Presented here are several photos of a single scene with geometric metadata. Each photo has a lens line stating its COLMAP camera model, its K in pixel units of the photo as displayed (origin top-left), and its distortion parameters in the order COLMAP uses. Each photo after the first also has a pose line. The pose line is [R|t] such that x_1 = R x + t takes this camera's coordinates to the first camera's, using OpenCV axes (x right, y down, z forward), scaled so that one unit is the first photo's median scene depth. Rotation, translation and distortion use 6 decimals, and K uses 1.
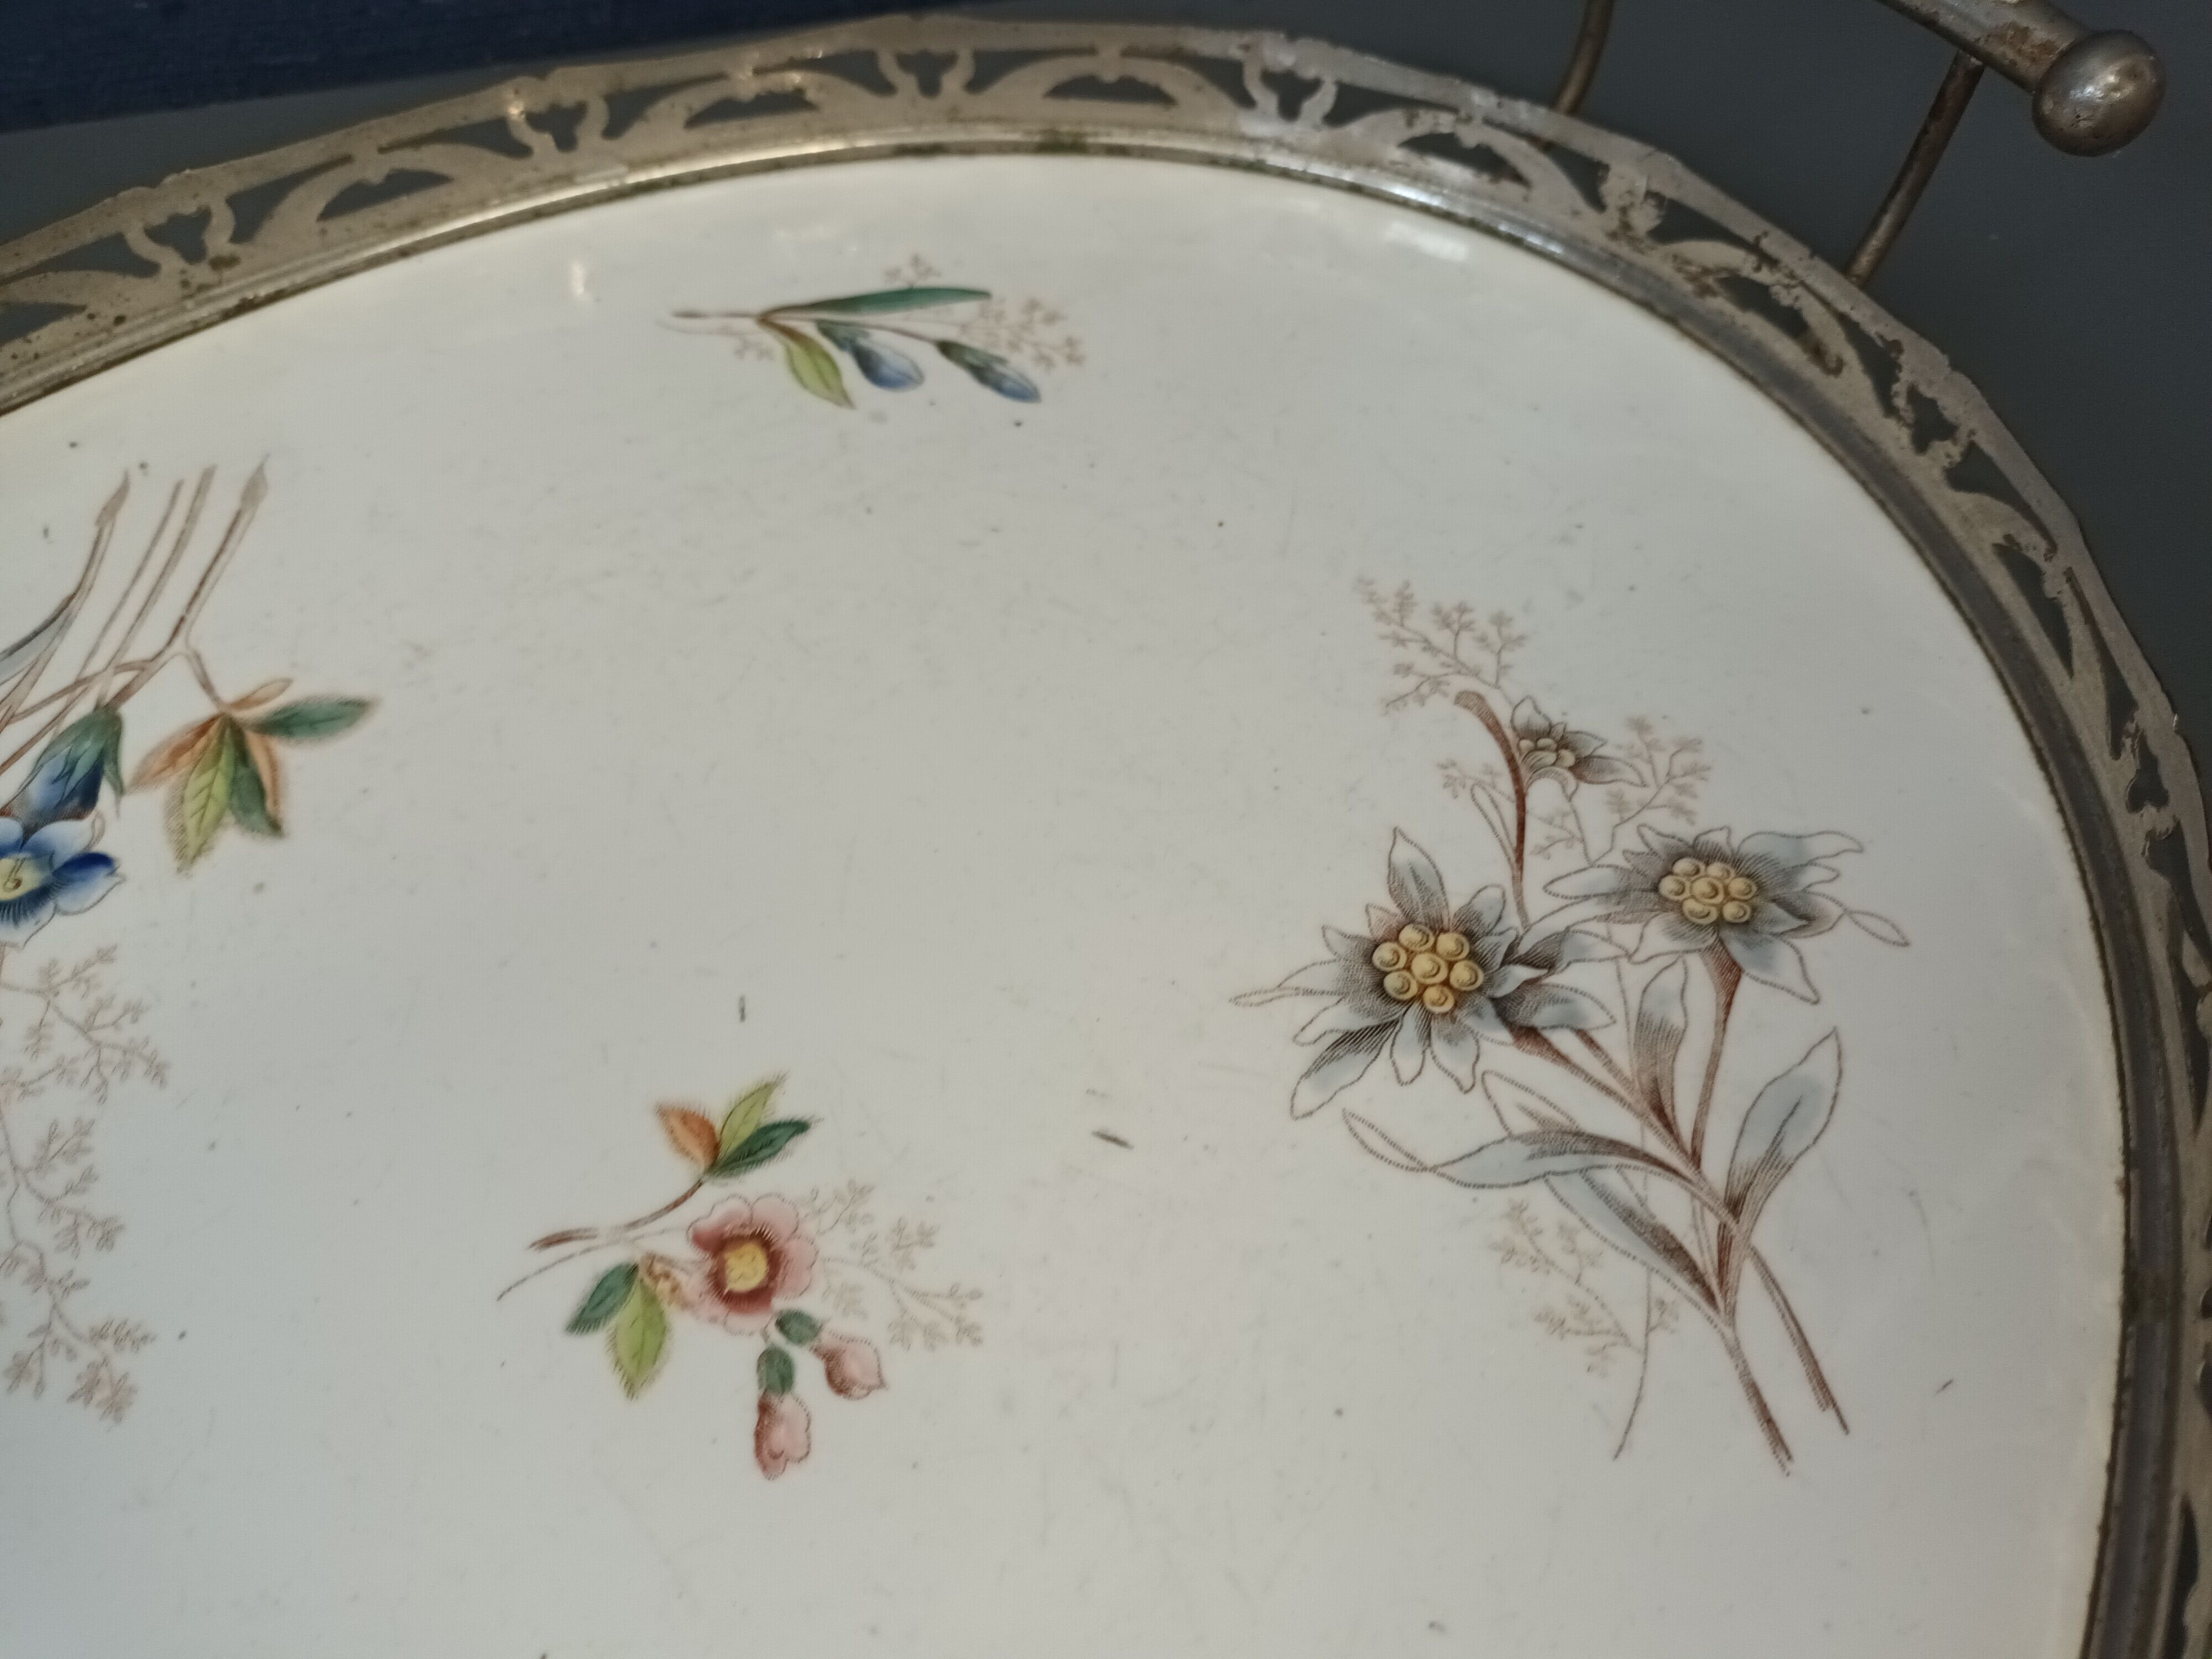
lens RADIAL K [[1715.8, 0, 1123.5], [0, 1715.8, 828.5], [0, 0, 1]] dist [0.033291, -0.098826]
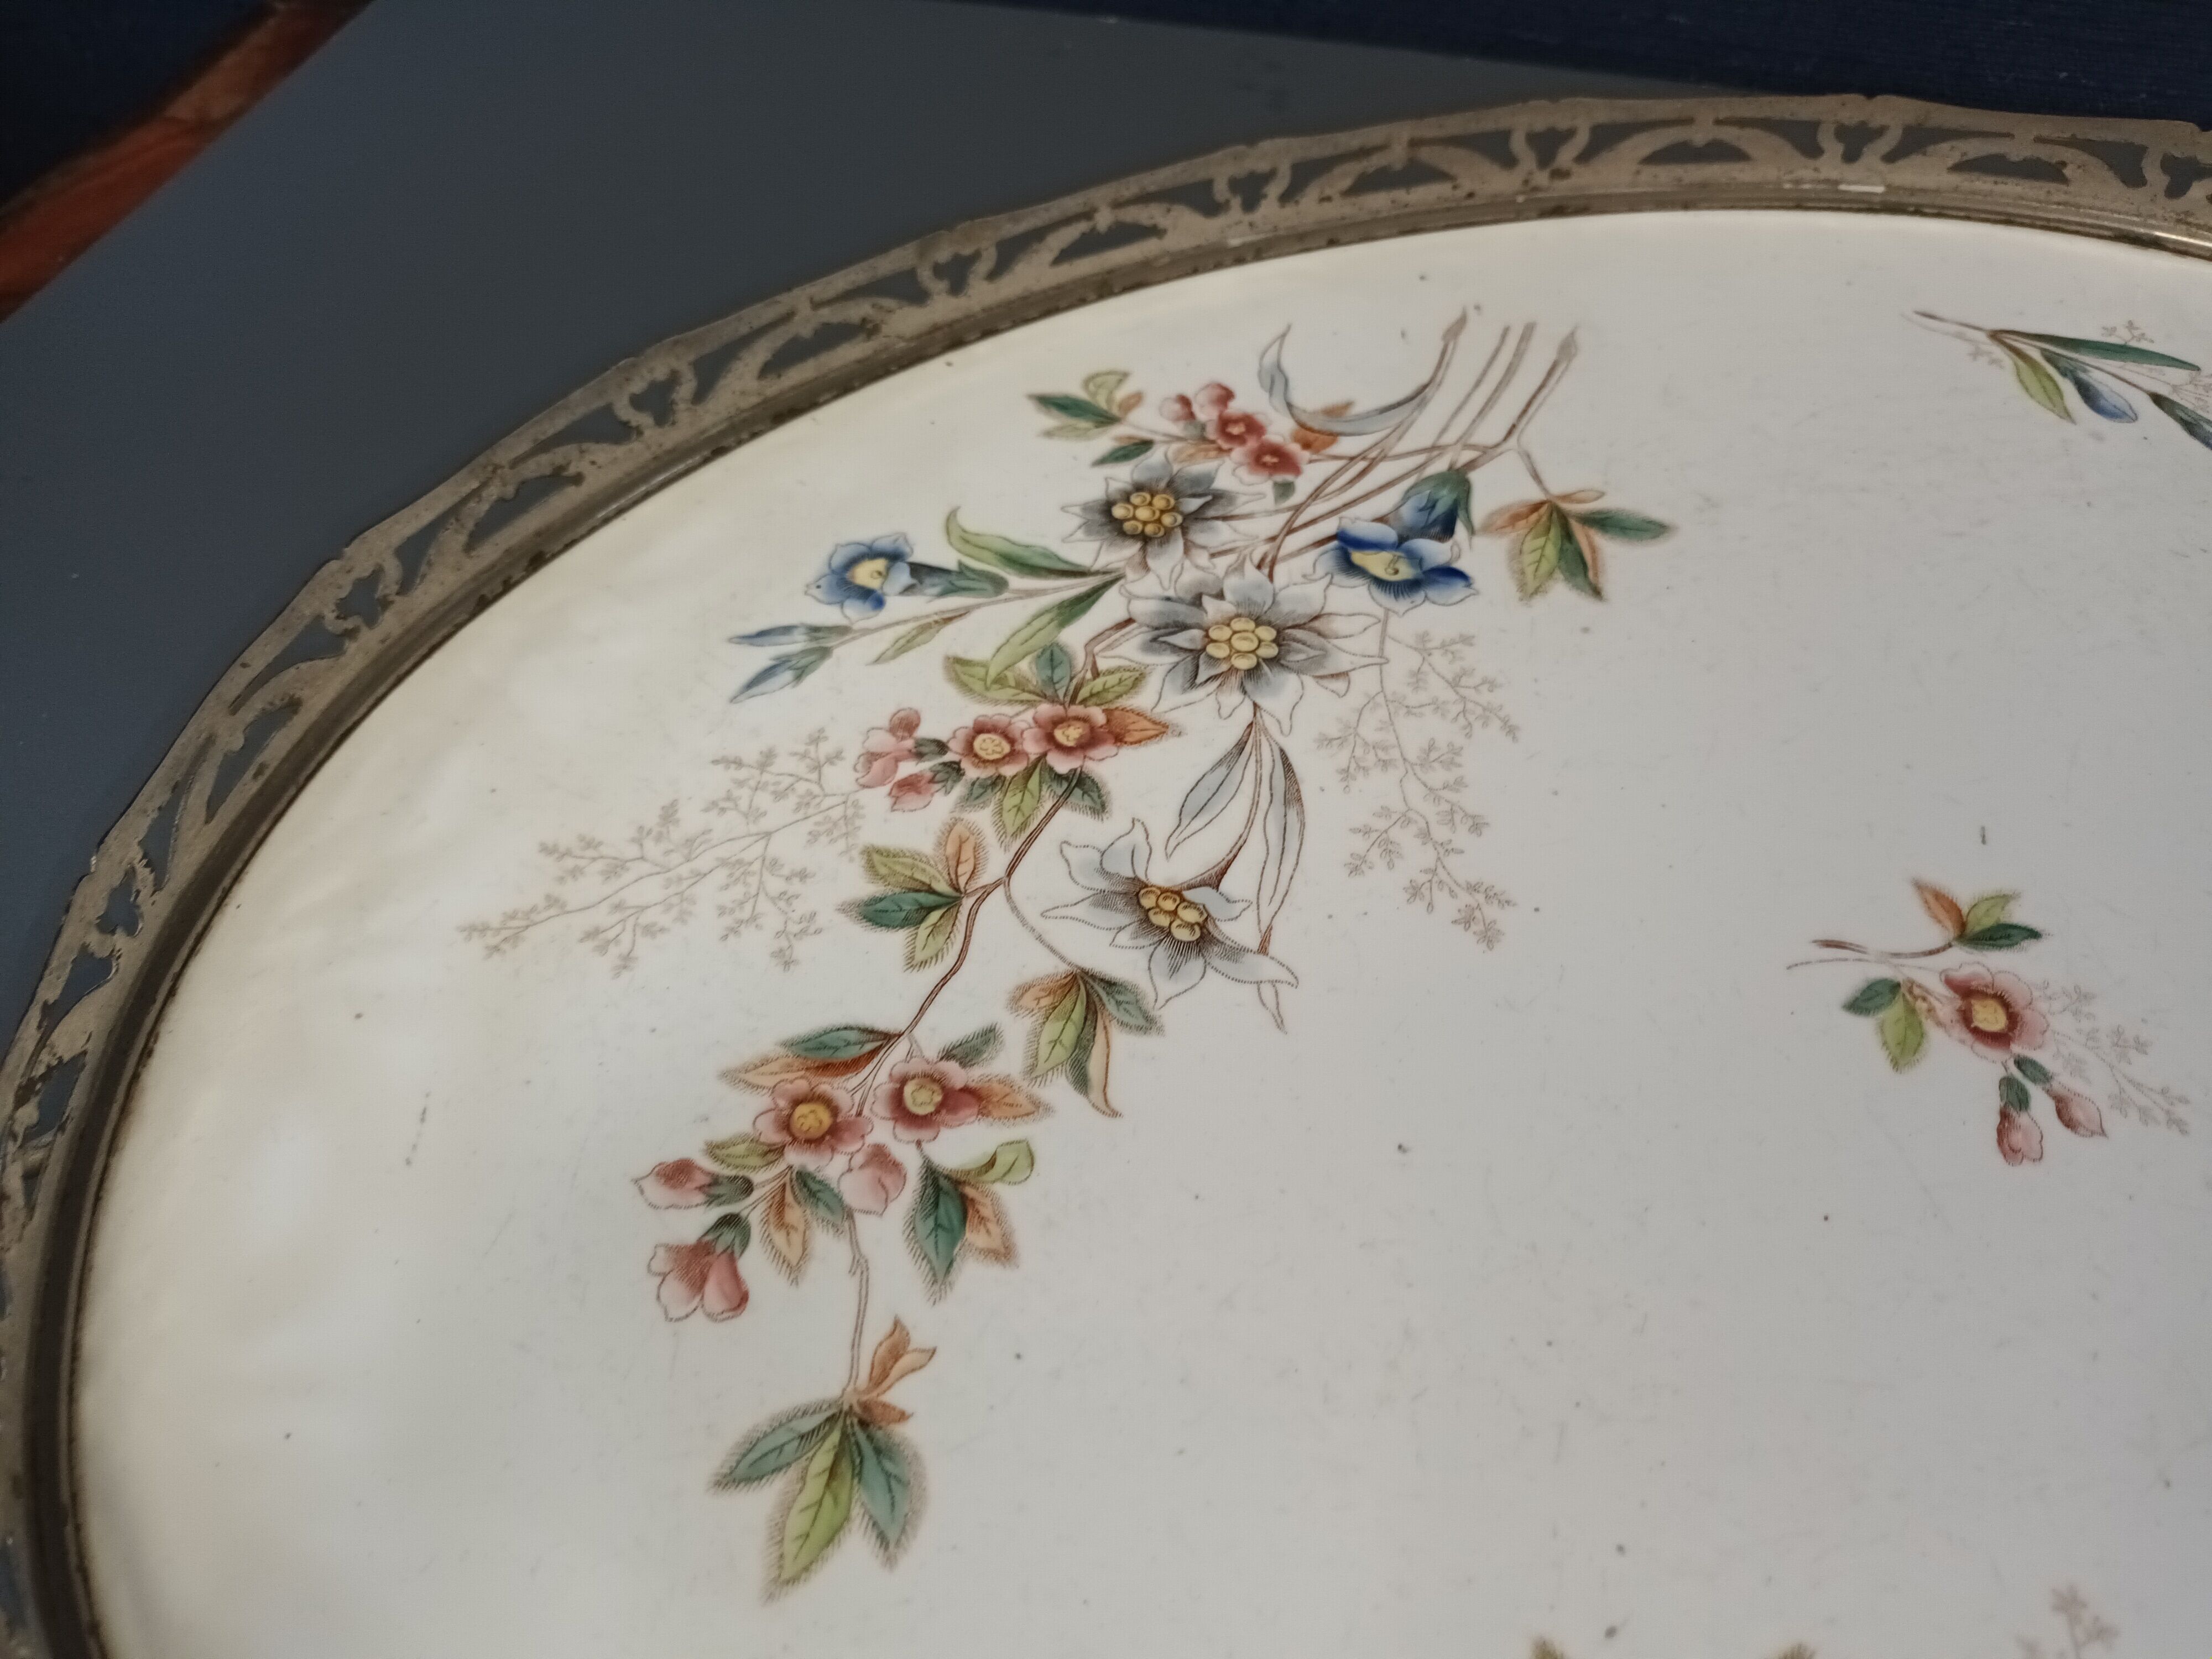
lens RADIAL K [[1695.3, 0, 1127.0], [0, 1695.3, 835.0], [0, 0, 1]] dist [0.081783, -0.221777]
pose [[0.911003, 0.334389, -0.241366, -0.475397], [-0.344962, 0.938615, -0.001652, 0.311379], [0.225998, 0.084767, 0.970433, -0.314143]]
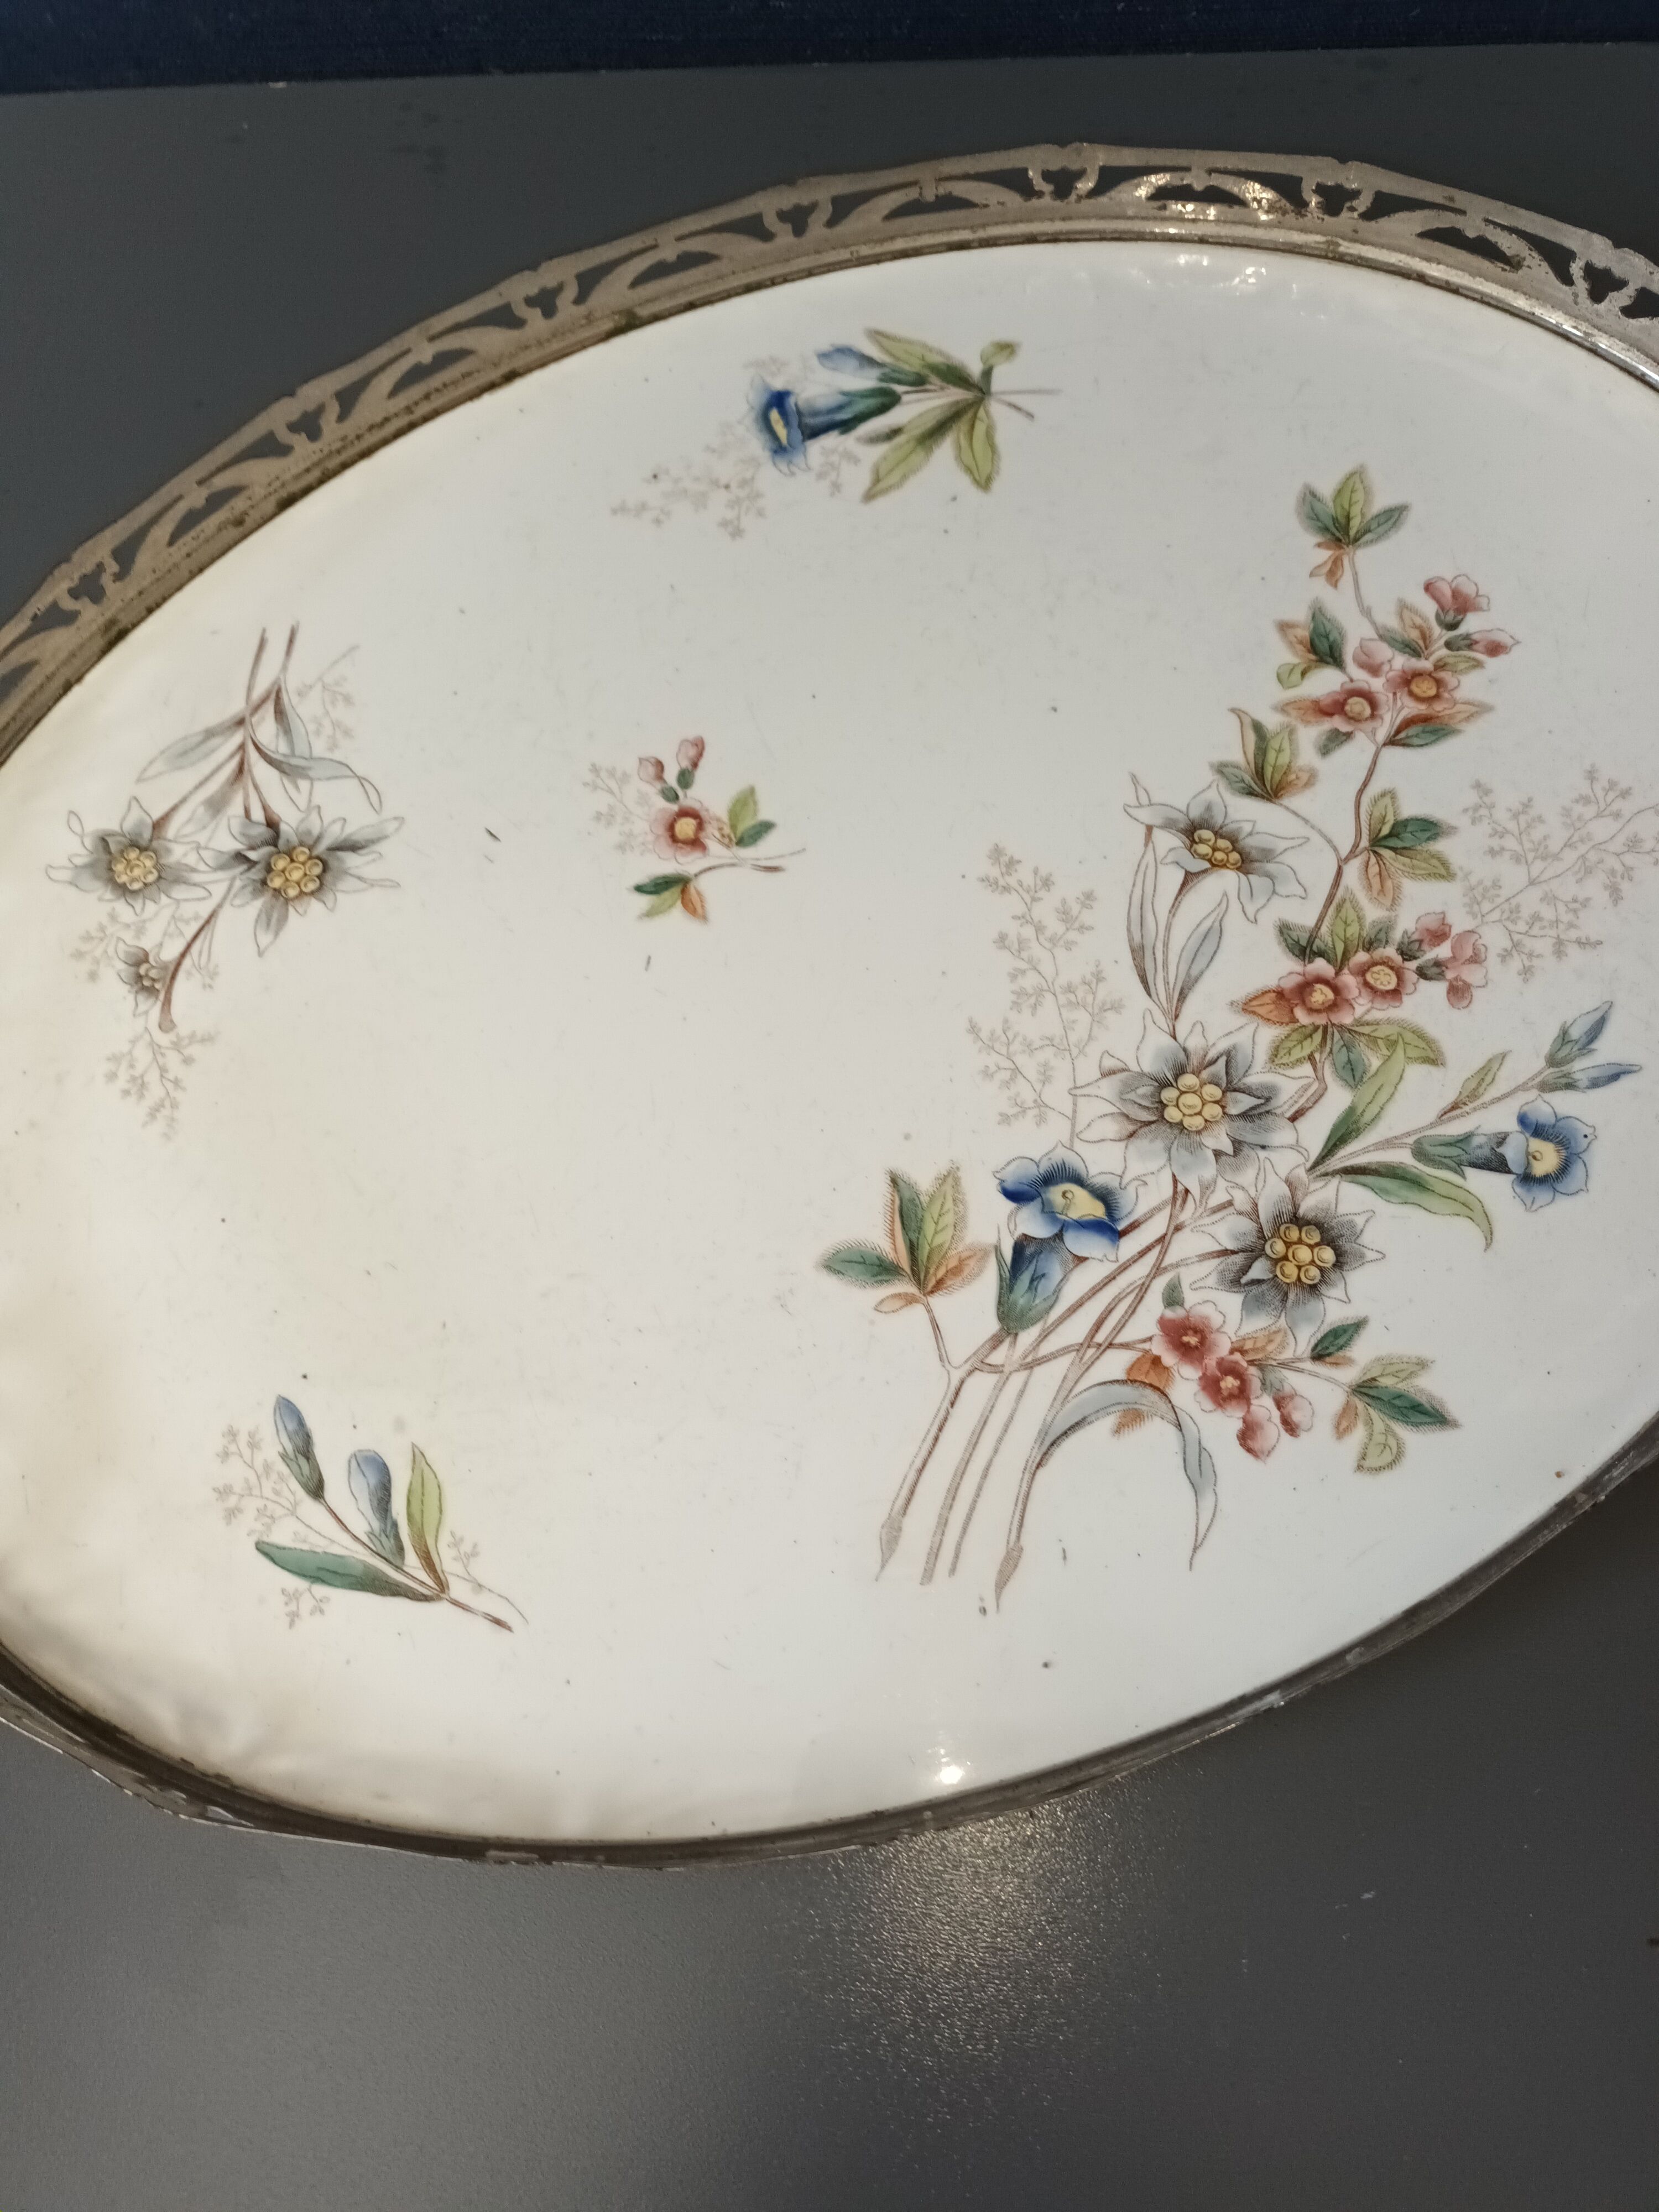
lens RADIAL K [[1727.2, 0, 846.7], [0, 1727.2, 1110.2], [0, 0, 1]] dist [0.122952, -0.366551]
pose [[-0.928862, -0.278759, 0.243944, -0.861589], [0.357513, -0.502274, 0.787340, -1.255751], [-0.096952, 0.818544, 0.566203, 0.104697]]
